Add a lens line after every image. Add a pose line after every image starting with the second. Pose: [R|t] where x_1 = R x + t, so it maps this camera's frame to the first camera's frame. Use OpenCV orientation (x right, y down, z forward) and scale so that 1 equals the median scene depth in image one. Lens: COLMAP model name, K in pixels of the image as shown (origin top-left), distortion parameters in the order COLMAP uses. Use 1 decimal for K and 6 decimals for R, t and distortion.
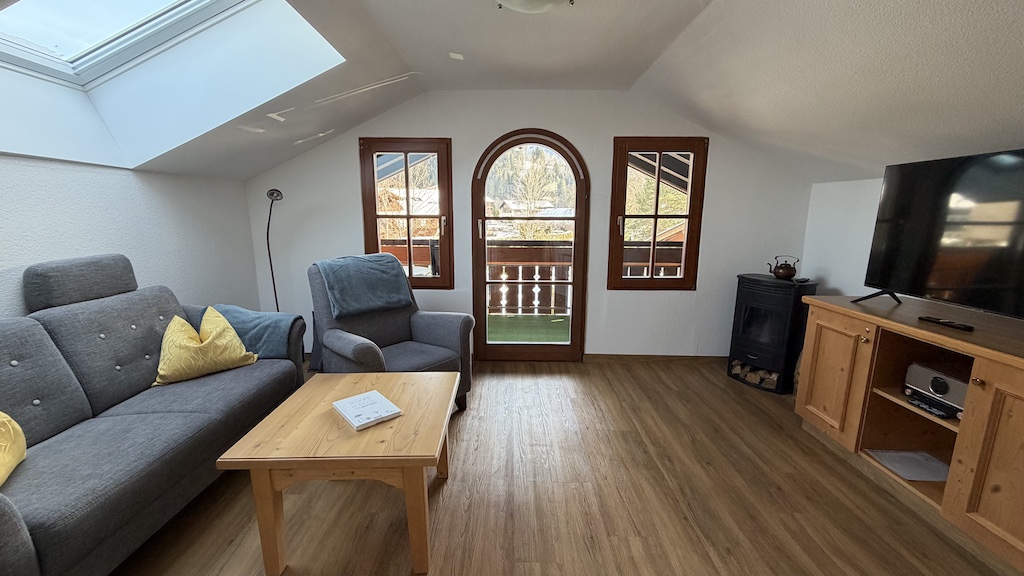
lens RADIAL K [[407.0, 0, 512.0], [0, 407.0, 288.0], [0, 0, 1]] dist [0.000169, 0.000110]
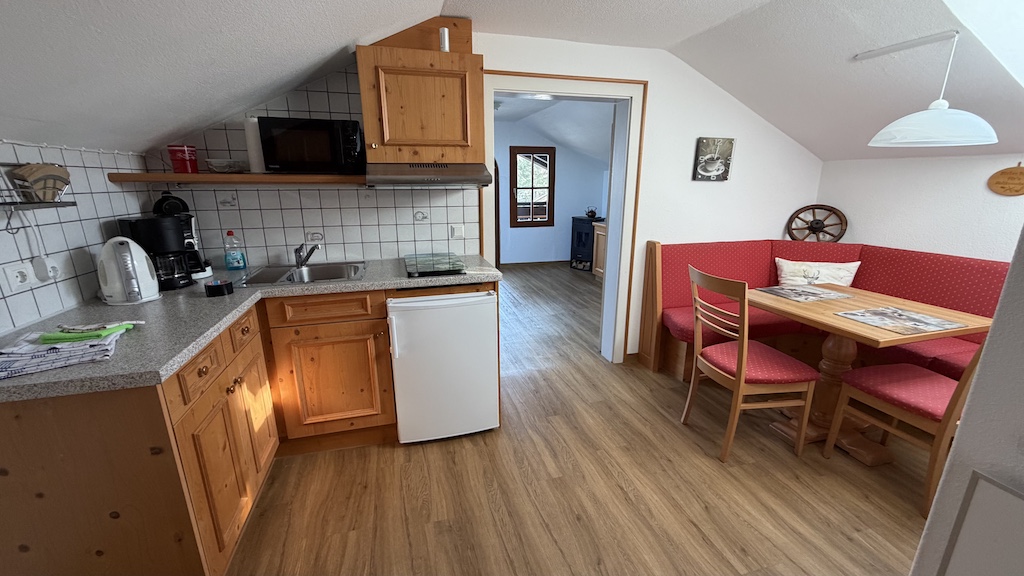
lens RADIAL K [[407.0, 0, 512.0], [0, 407.0, 288.0], [0, 0, 1]] dist [0.000169, 0.000110]
pose [[0.960842, -0.075579, 0.266589, -0.289610], [0.055842, 0.995160, 0.080865, 0.134018], [-0.271410, -0.062811, 0.960412, -0.857781]]
